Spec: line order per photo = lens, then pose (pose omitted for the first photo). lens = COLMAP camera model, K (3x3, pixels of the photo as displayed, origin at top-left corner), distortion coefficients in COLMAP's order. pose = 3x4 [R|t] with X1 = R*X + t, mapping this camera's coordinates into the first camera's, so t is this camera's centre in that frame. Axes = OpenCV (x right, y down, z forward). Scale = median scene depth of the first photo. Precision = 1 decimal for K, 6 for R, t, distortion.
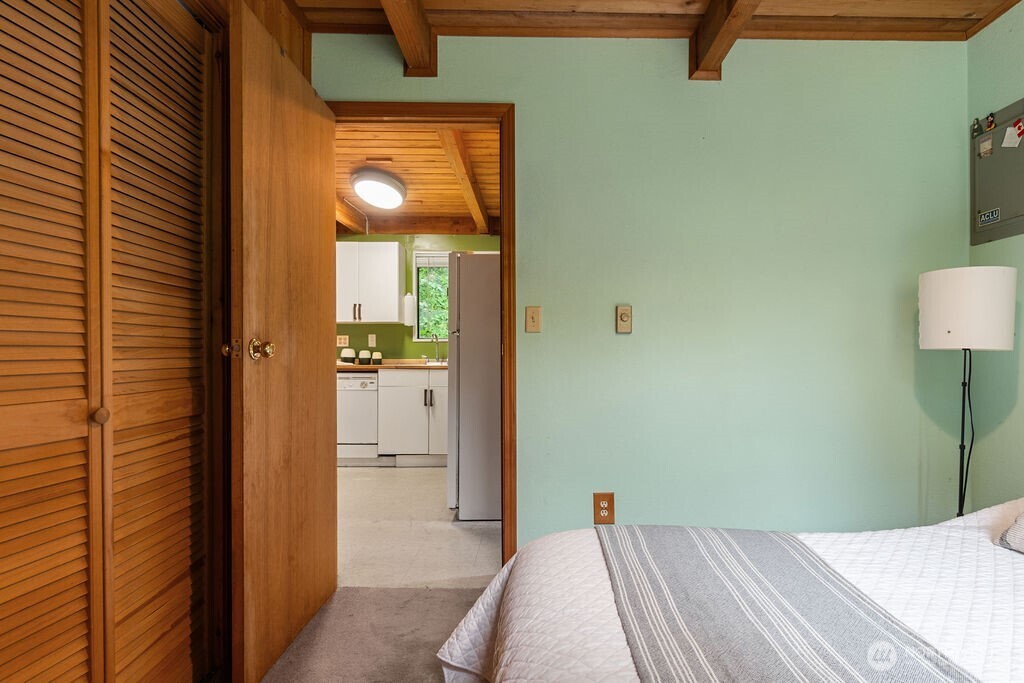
lens RADIAL K [[525.1, 0, 553.3], [0, 525.1, 361.0], [0, 0, 1]] dist [-0.003317, 0.000653]
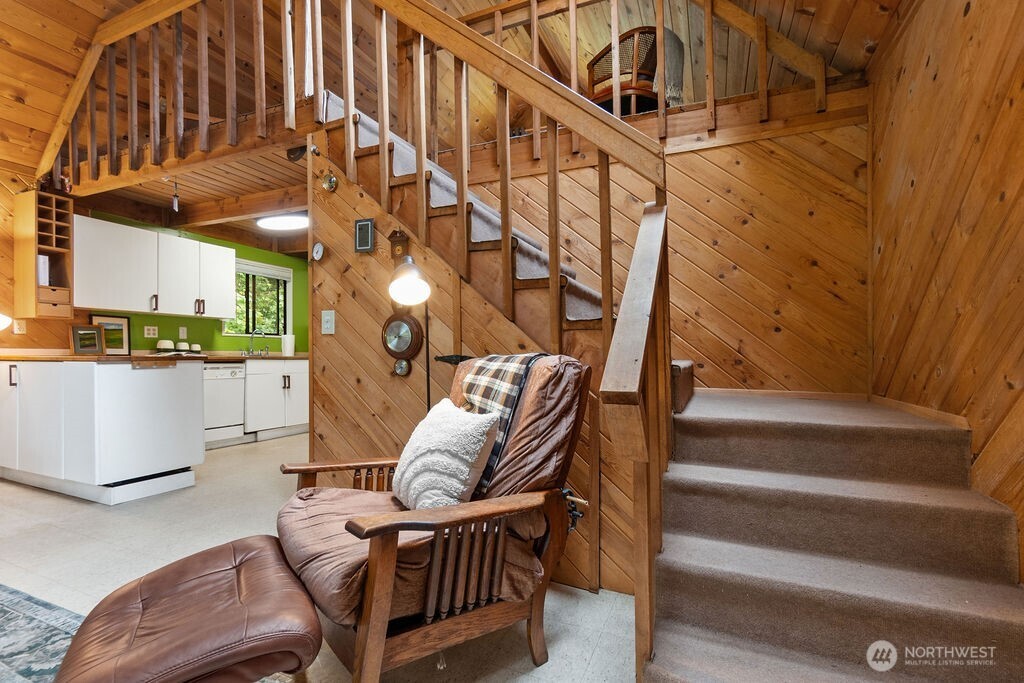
lens RADIAL K [[444.9, 0, 525.0], [0, 444.9, 351.0], [0, 0, 1]] dist [-0.006417, 0.001891]
pose [[0.411671, 0.002888, 0.911328, -0.891285], [-0.000568, 0.999996, -0.002913, -0.000959], [-0.911332, 0.000682, 0.411671, 0.018616]]
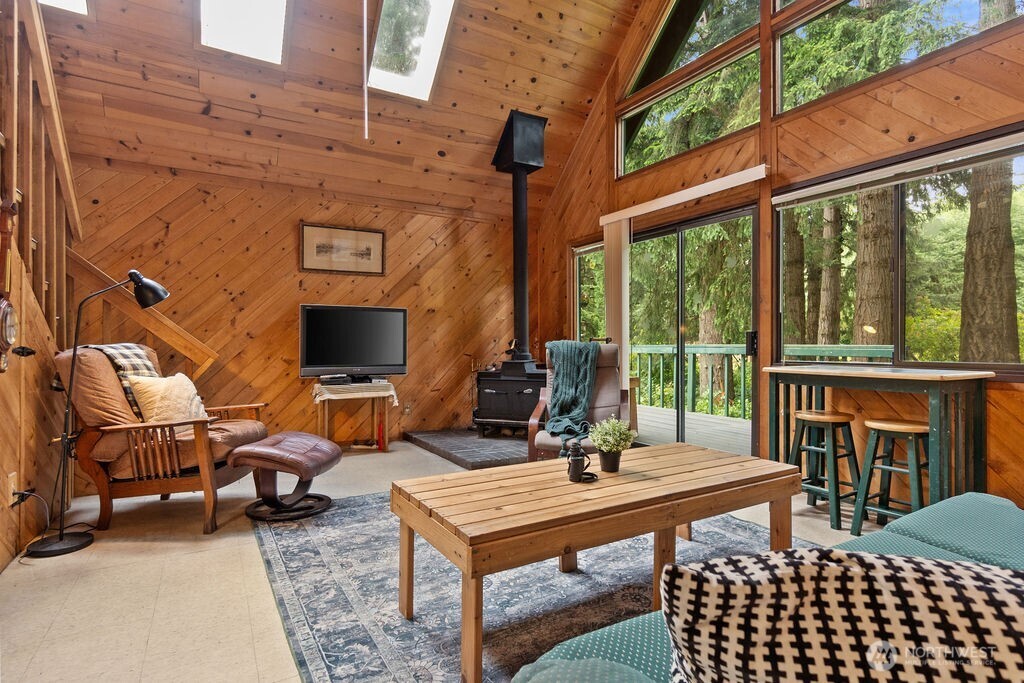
lens RADIAL K [[525.1, 0, 511.1], [0, 525.1, 341.6], [0, 0, 1]] dist [-0.003317, 0.000653]
pose [[-0.880798, -0.003192, -0.473481, -0.703840], [-0.003311, 0.999994, -0.000581, -0.004794], [0.473481, 0.001056, -0.880804, 0.893835]]
